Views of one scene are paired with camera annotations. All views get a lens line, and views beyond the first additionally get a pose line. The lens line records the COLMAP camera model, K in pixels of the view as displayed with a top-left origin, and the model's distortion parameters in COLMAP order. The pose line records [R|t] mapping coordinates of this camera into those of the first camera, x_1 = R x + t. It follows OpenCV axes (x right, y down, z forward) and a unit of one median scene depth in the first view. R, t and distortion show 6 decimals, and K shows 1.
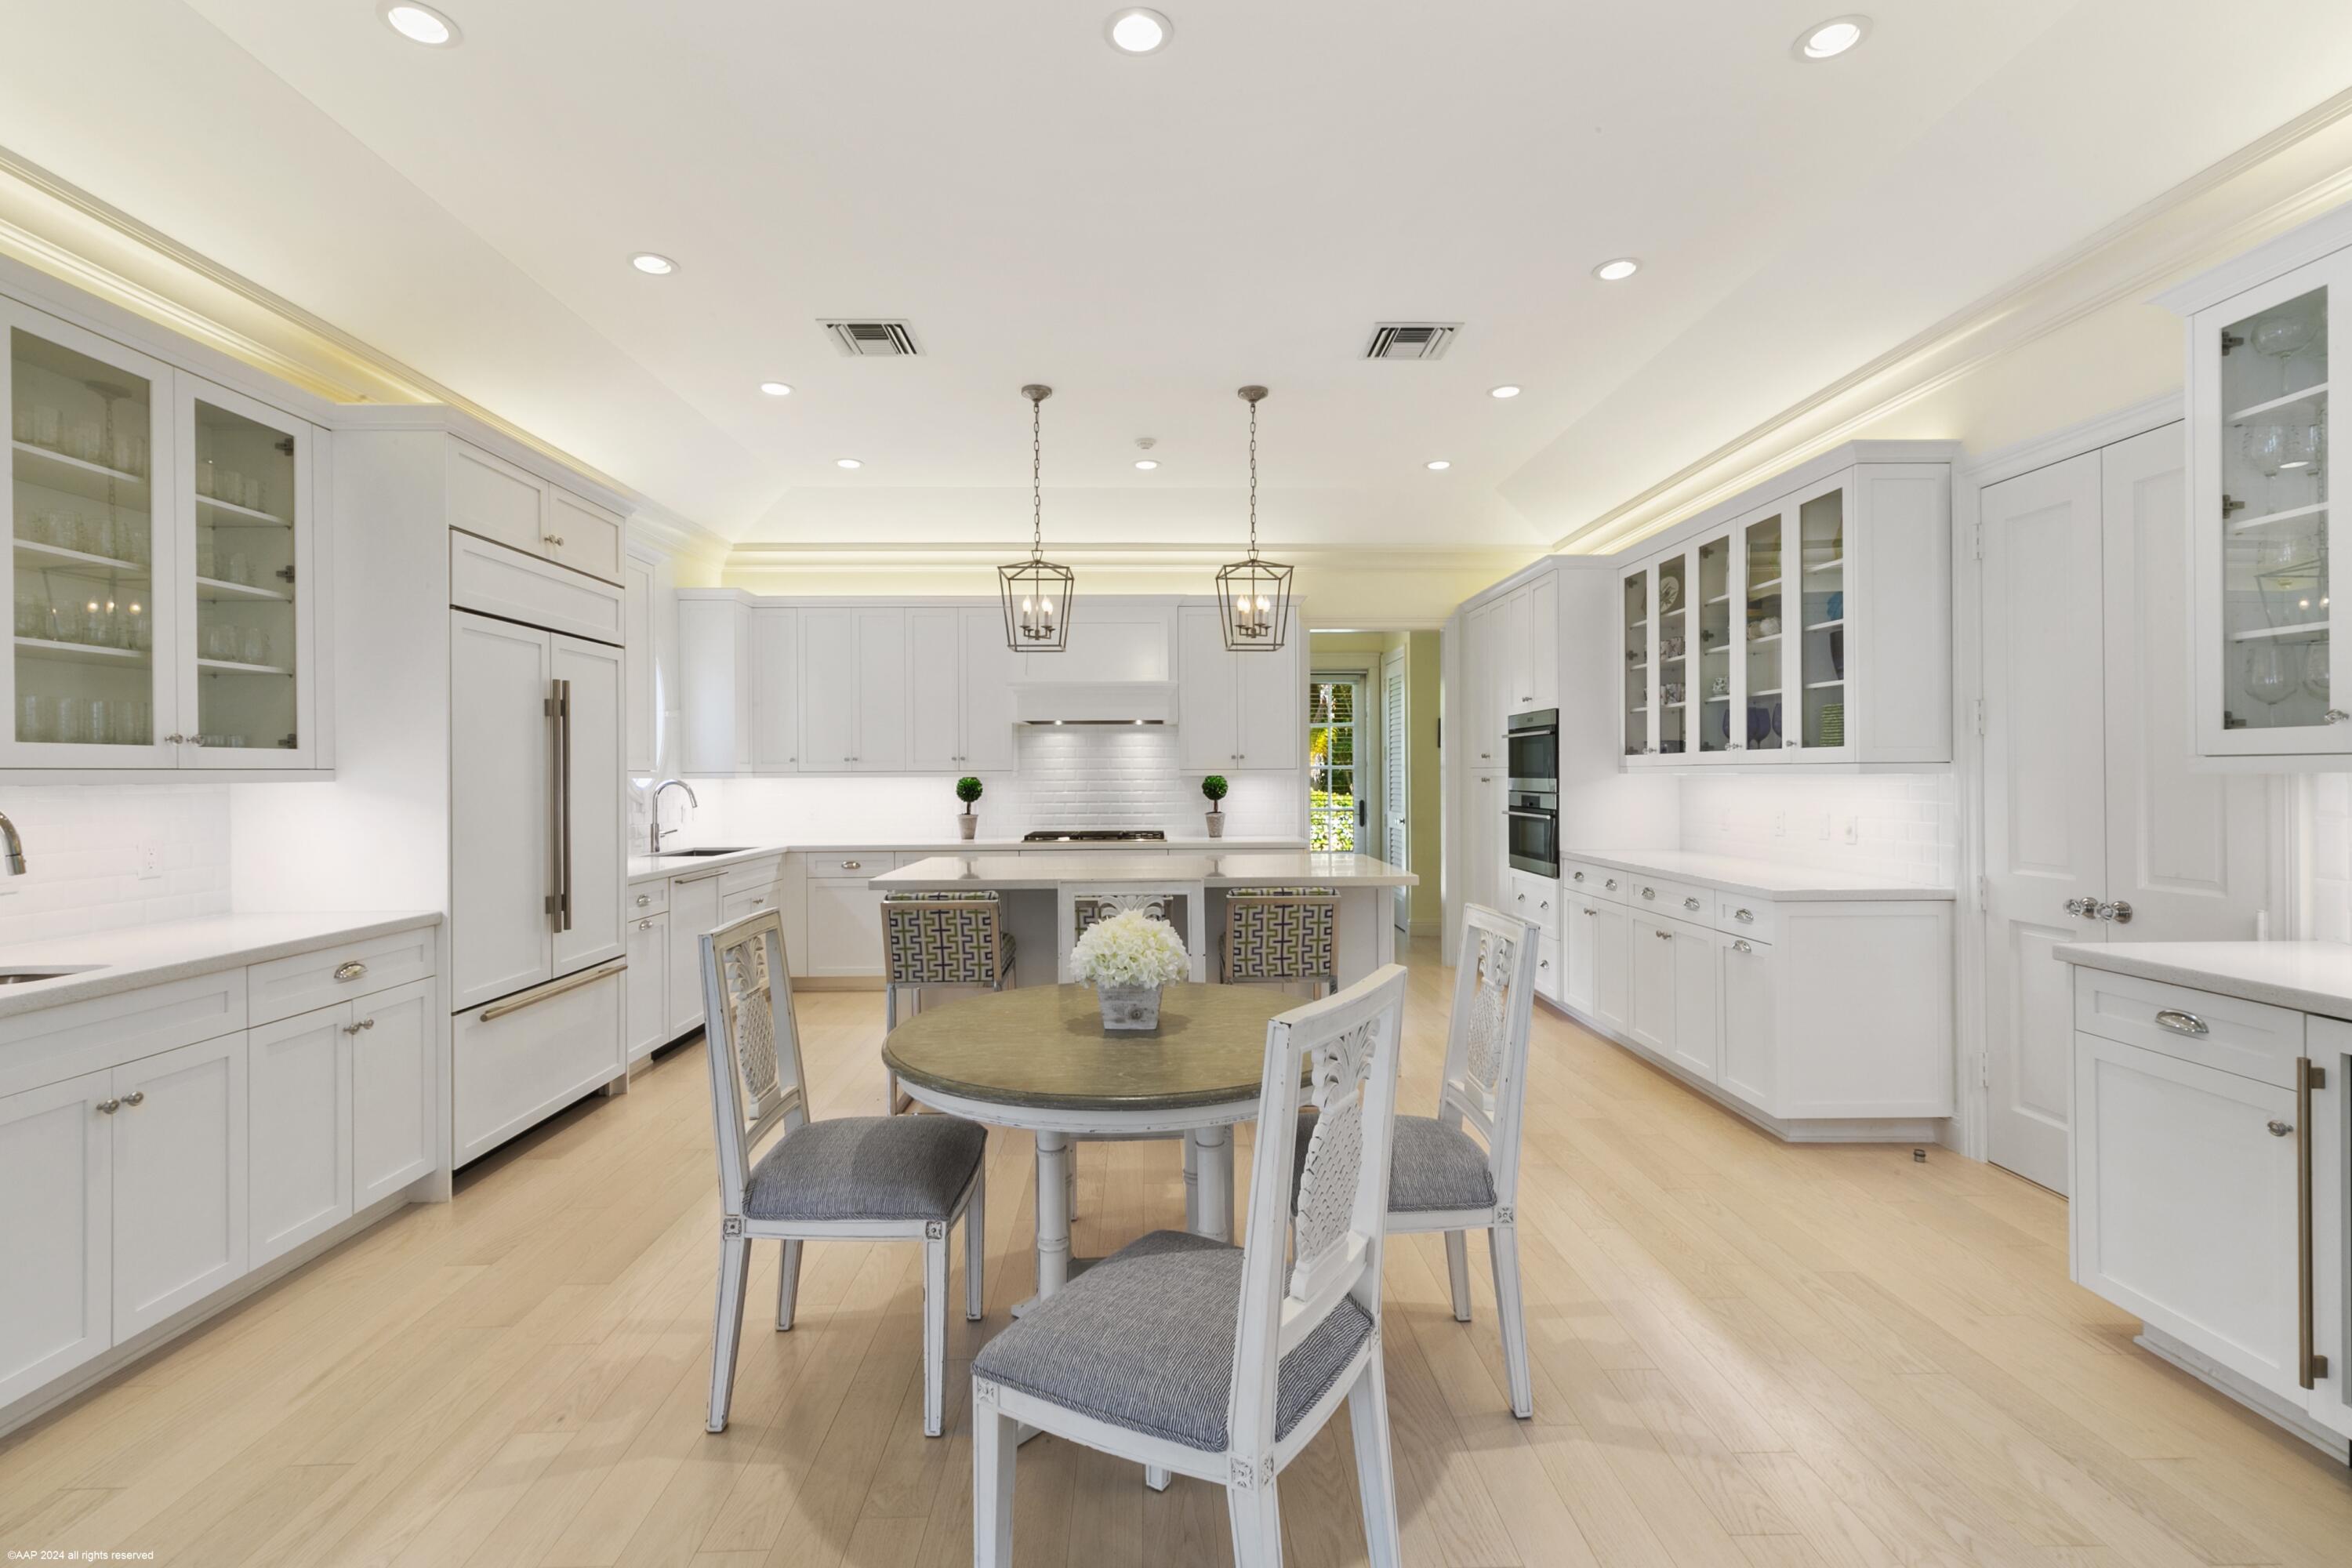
lens RADIAL K [[1079.3, 0, 1174.8], [0, 1079.3, 773.1], [0, 0, 1]] dist [0.004949, 0.000168]
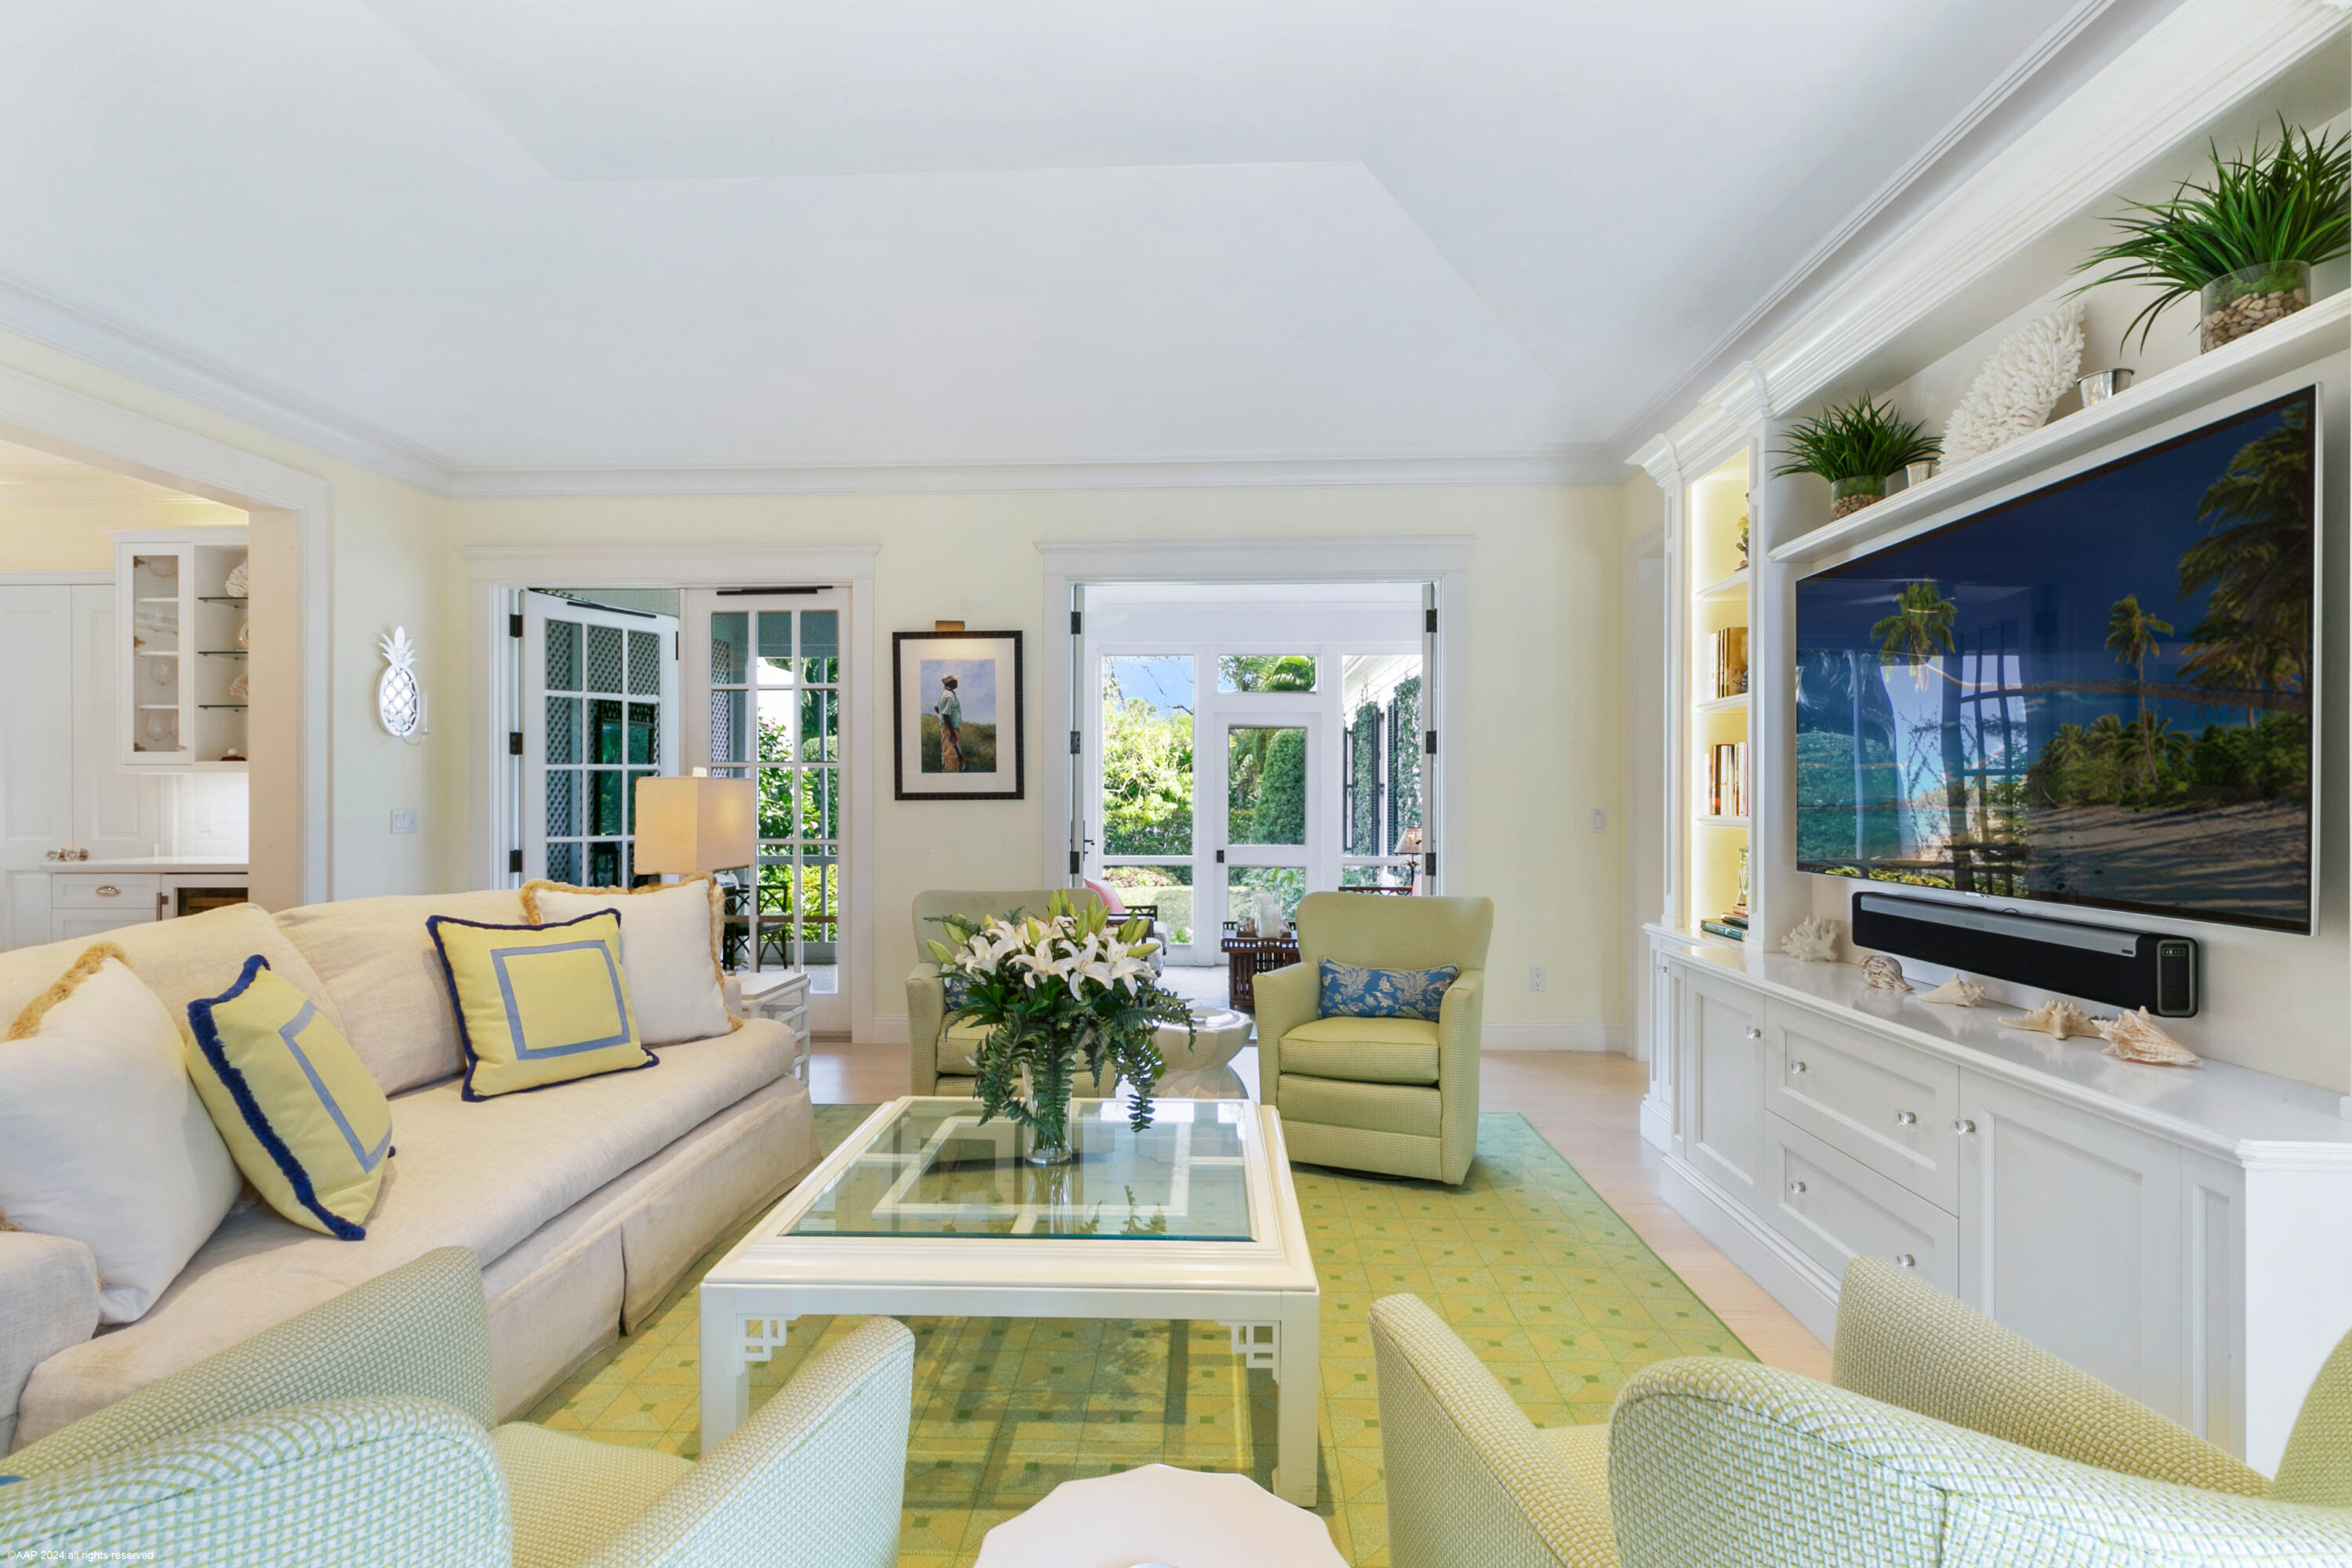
lens RADIAL K [[1079.3, 0, 1161.8], [0, 1079.3, 796.8], [0, 0, 1]] dist [0.004949, 0.000168]
pose [[0.083797, 0.005723, 0.996466, -0.894760], [-0.000438, 0.999984, -0.005706, 0.054118], [-0.996483, 0.000042, 0.083798, -1.088842]]
